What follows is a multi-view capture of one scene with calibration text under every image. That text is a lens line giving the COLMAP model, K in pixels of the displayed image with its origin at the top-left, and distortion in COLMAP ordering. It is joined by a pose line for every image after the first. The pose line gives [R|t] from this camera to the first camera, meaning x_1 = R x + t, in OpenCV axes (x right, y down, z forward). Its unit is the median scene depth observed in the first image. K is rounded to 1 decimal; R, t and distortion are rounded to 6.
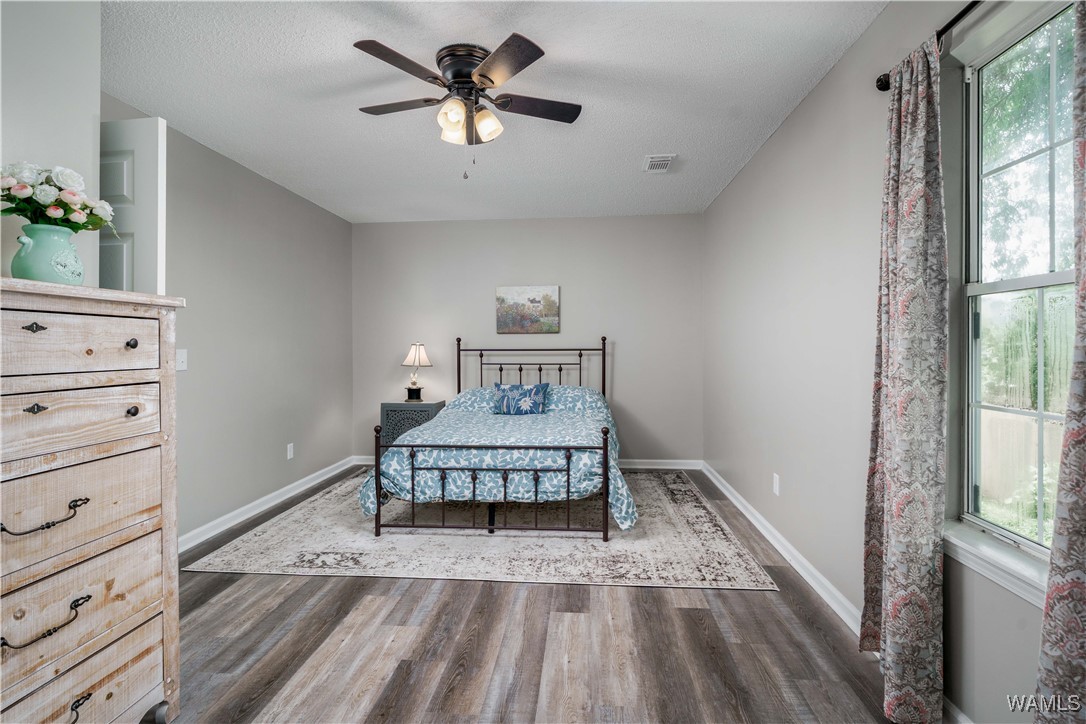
lens RADIAL K [[543.7, 0, 543.8], [0, 543.7, 356.0], [0, 0, 1]] dist [0.000622, 0.000645]
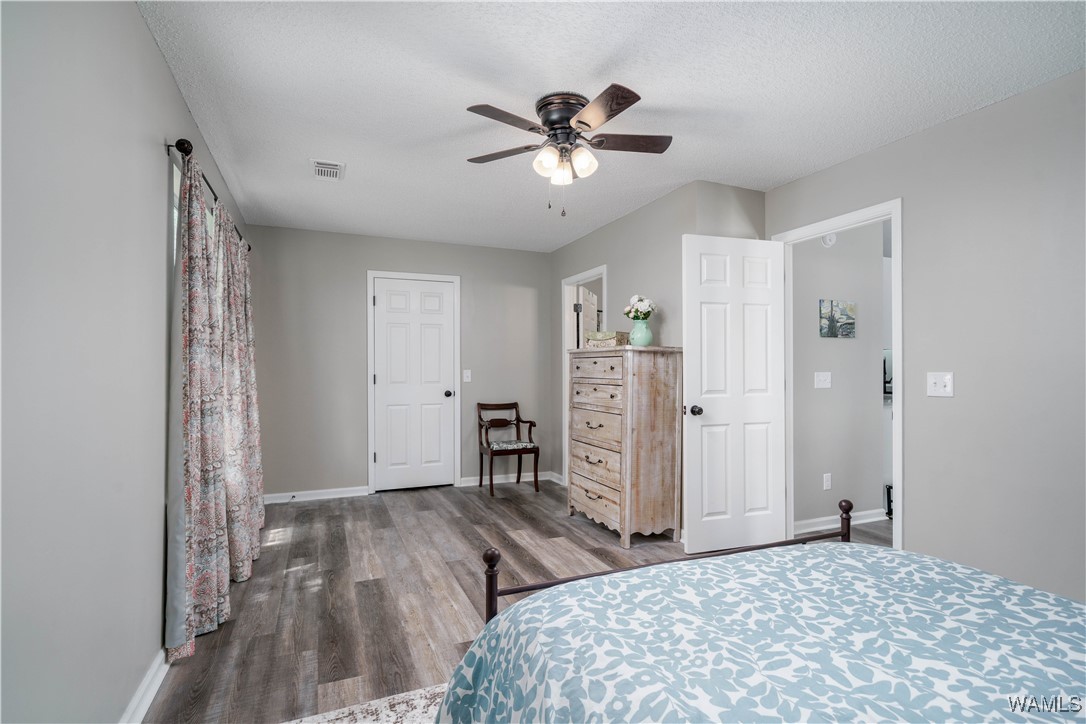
lens RADIAL K [[543.7, 0, 545.1], [0, 543.7, 362.4], [0, 0, 1]] dist [0.000622, 0.000645]
pose [[-0.889570, -0.000446, -0.456799, 0.559675], [-0.003304, 0.999980, 0.005457, -0.055208], [0.456787, 0.006364, -0.889553, 2.823081]]
